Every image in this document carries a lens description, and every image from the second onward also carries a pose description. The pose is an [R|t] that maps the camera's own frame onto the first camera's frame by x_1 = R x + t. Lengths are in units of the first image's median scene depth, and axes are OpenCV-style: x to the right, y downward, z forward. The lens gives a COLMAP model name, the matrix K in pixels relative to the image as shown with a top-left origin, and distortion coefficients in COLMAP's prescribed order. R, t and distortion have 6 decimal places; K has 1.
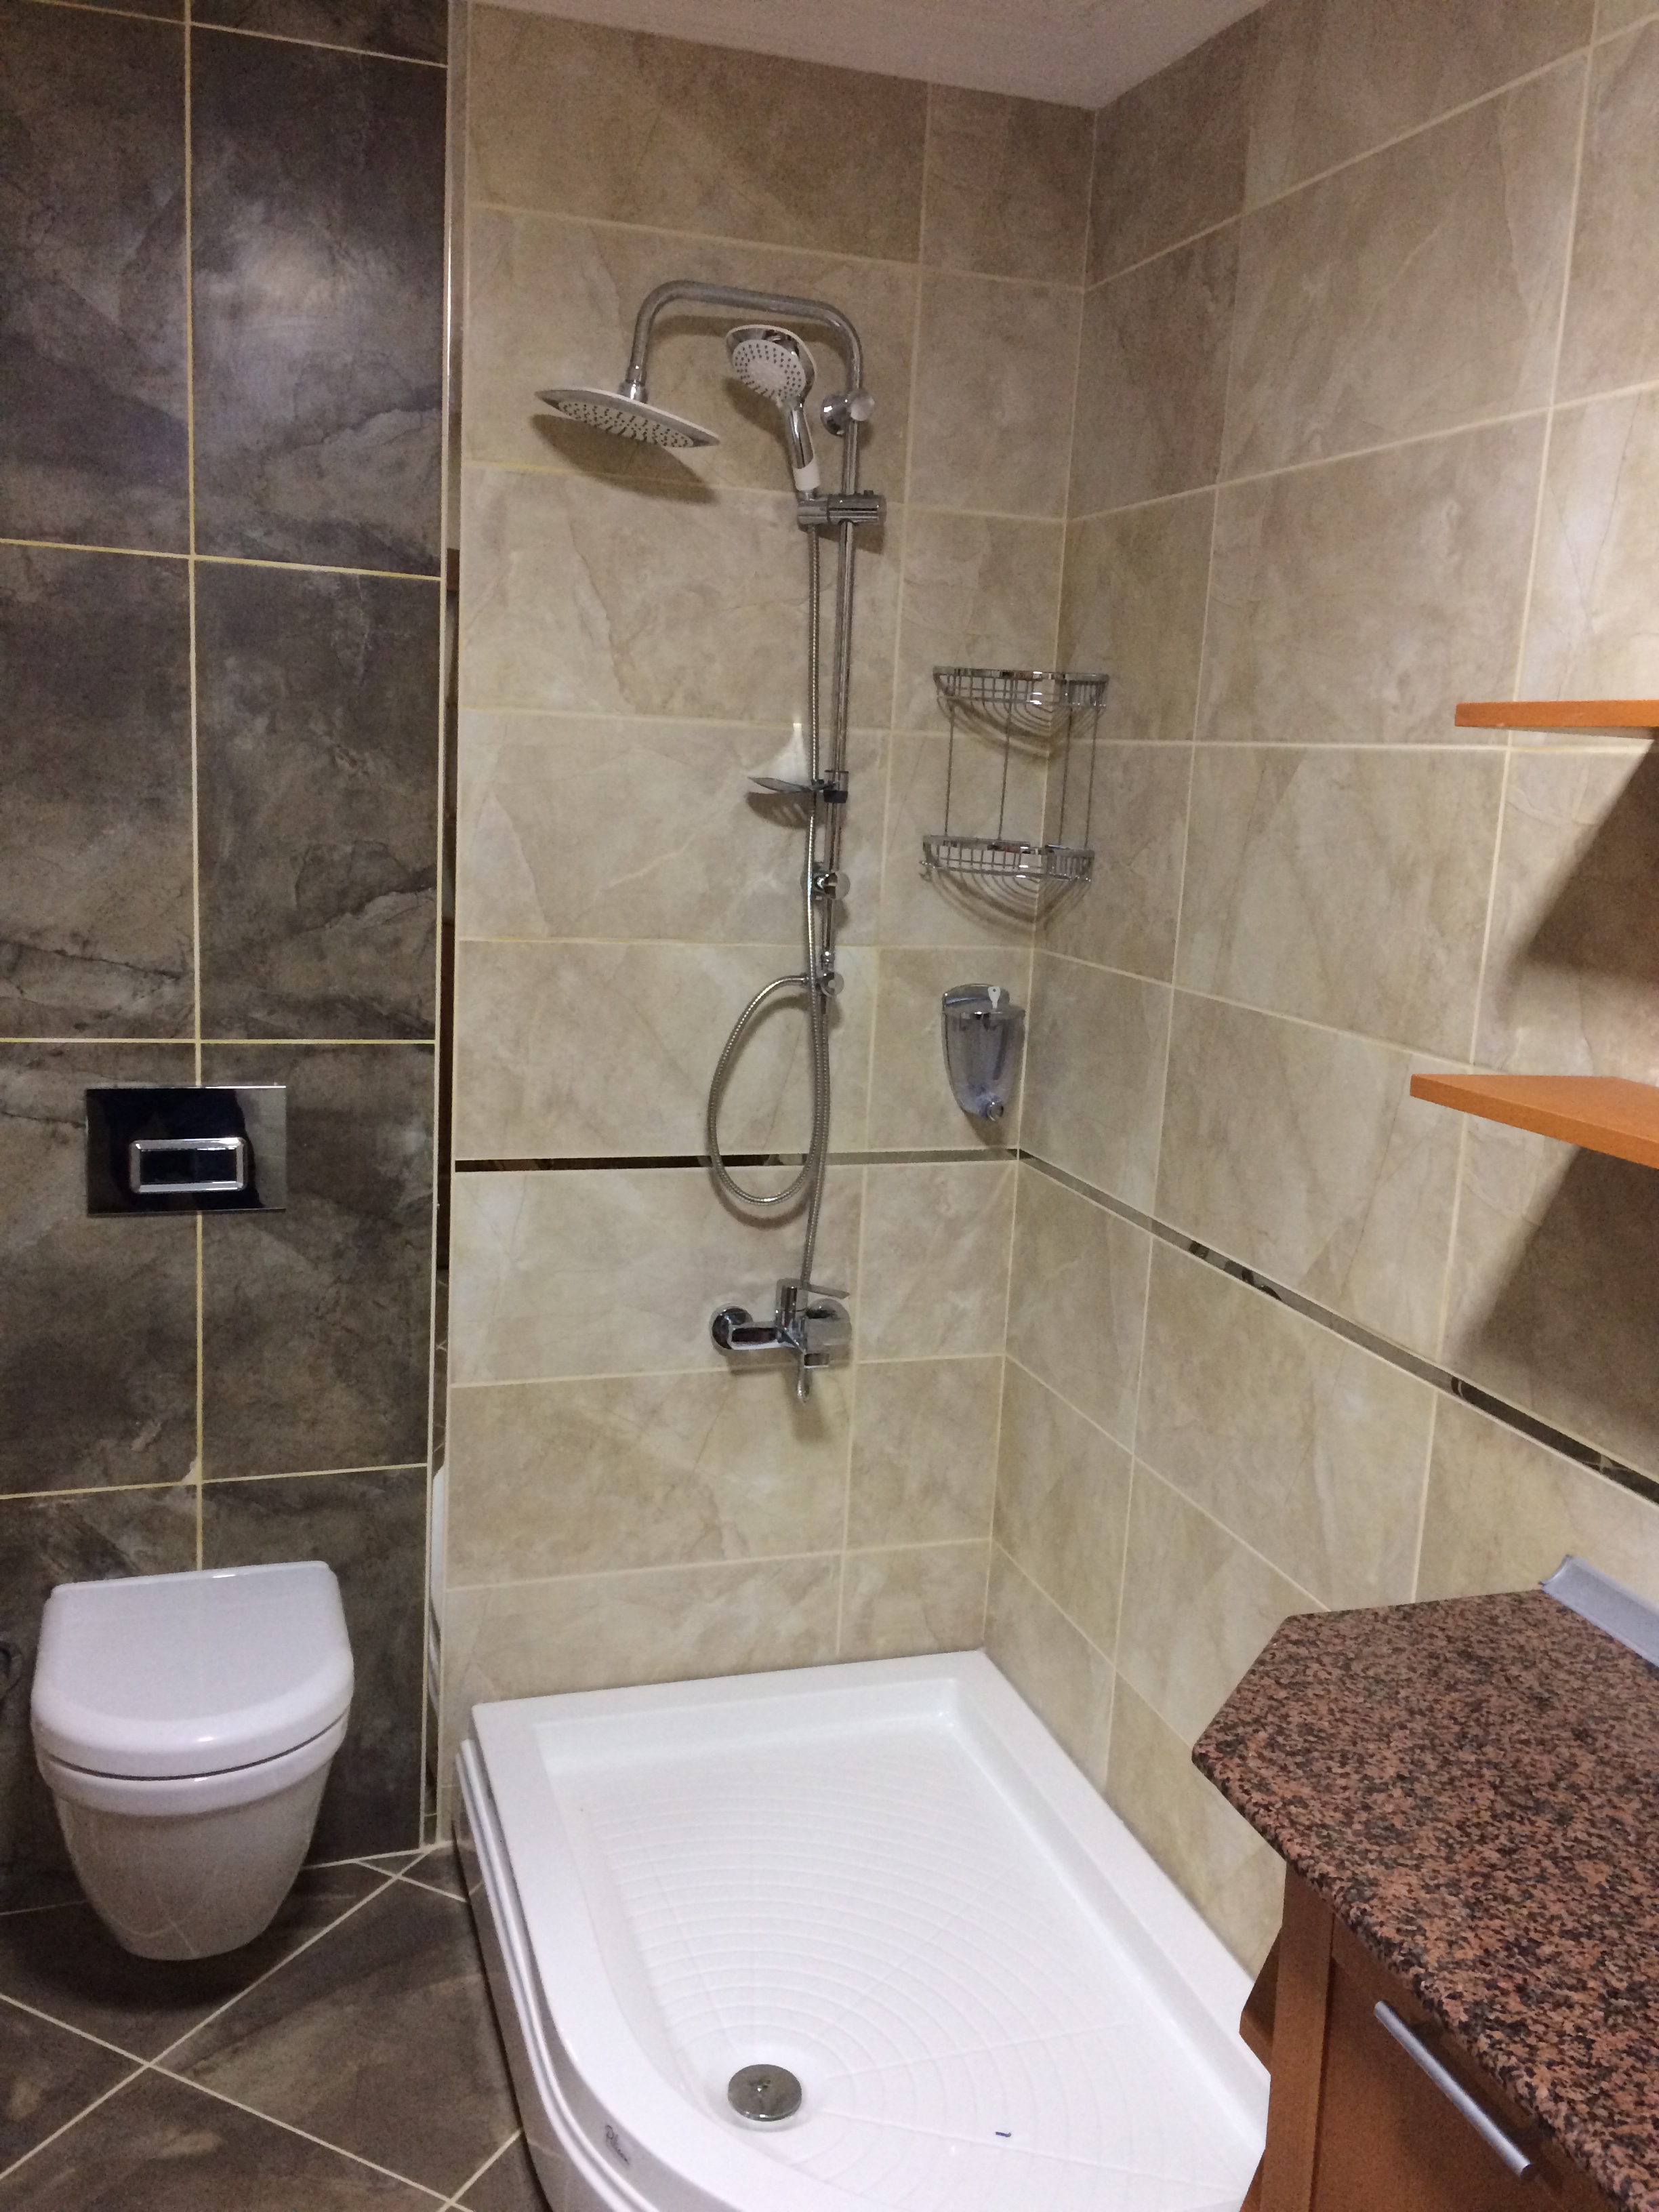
lens RADIAL K [[1886.0, 0, 829.5], [0, 1886.0, 1106.0], [0, 0, 1]] dist [0.084935, -0.097407]
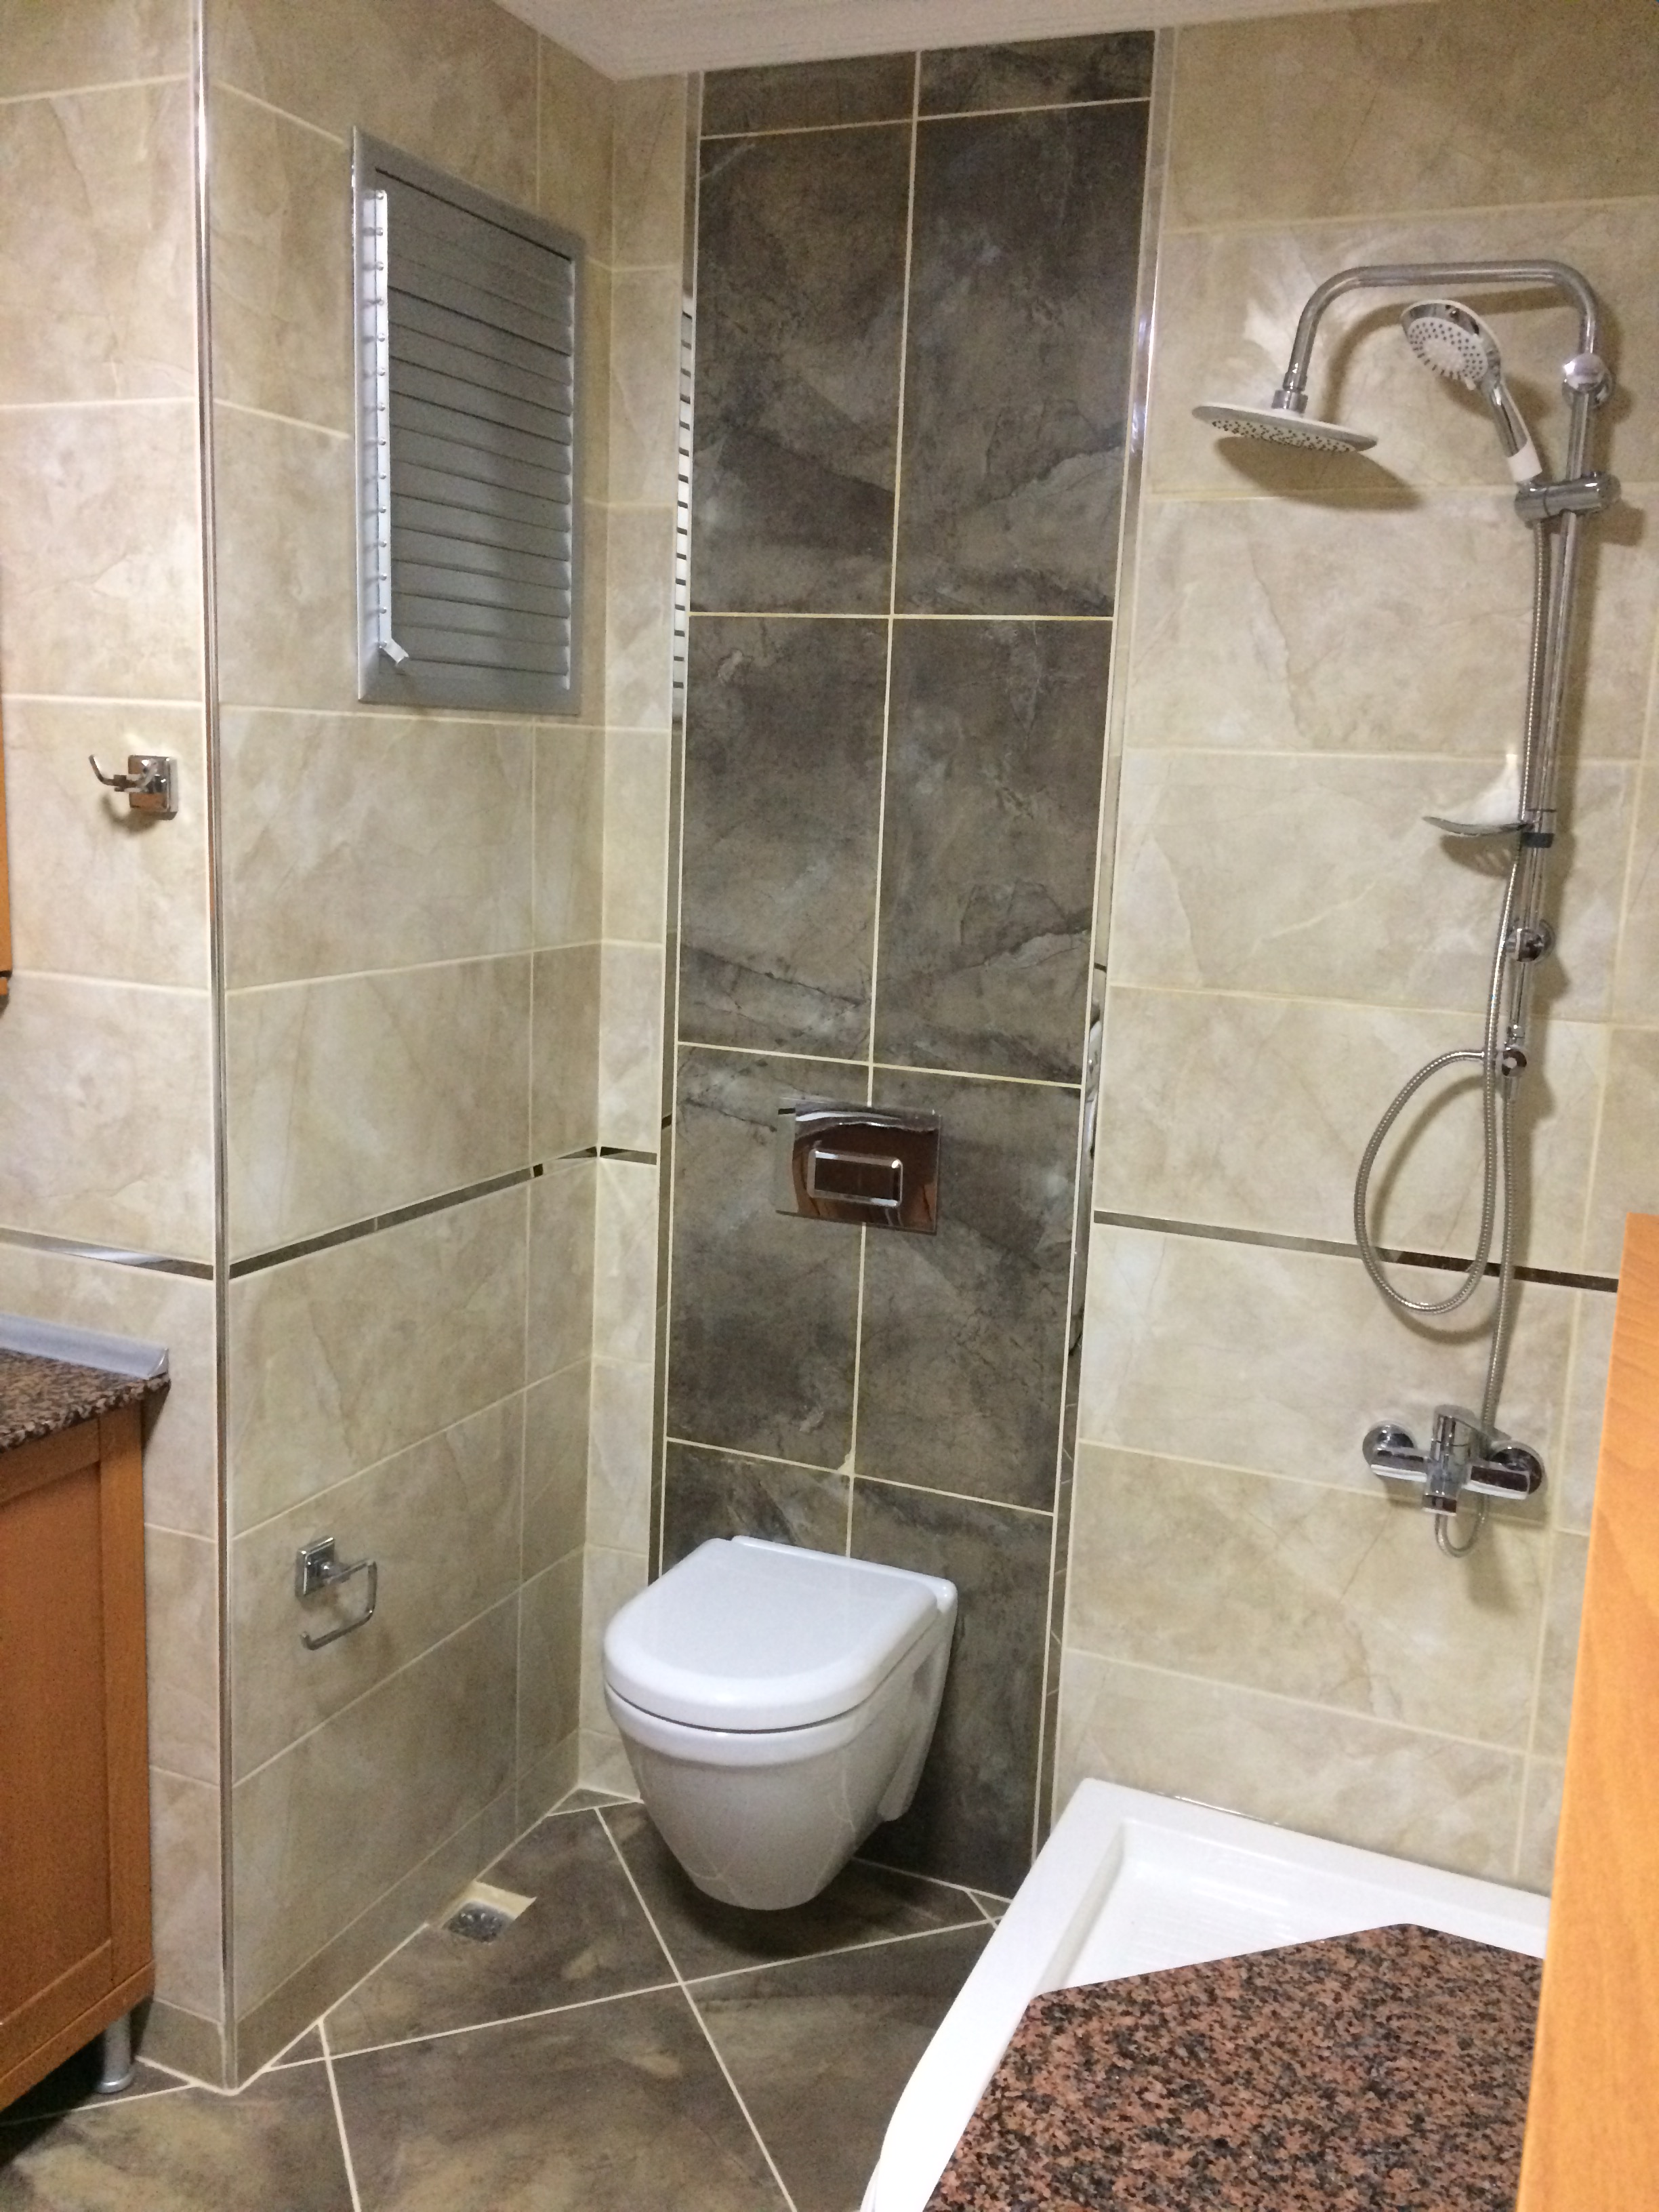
lens RADIAL K [[1886.0, 0, 829.5], [0, 1886.0, 1106.0], [0, 0, 1]] dist [0.084935, -0.097407]
pose [[0.750194, 0.098500, -0.653840, 0.337023], [-0.123374, 0.992328, 0.007938, -0.015600], [0.649606, 0.074712, 0.756591, 0.171903]]
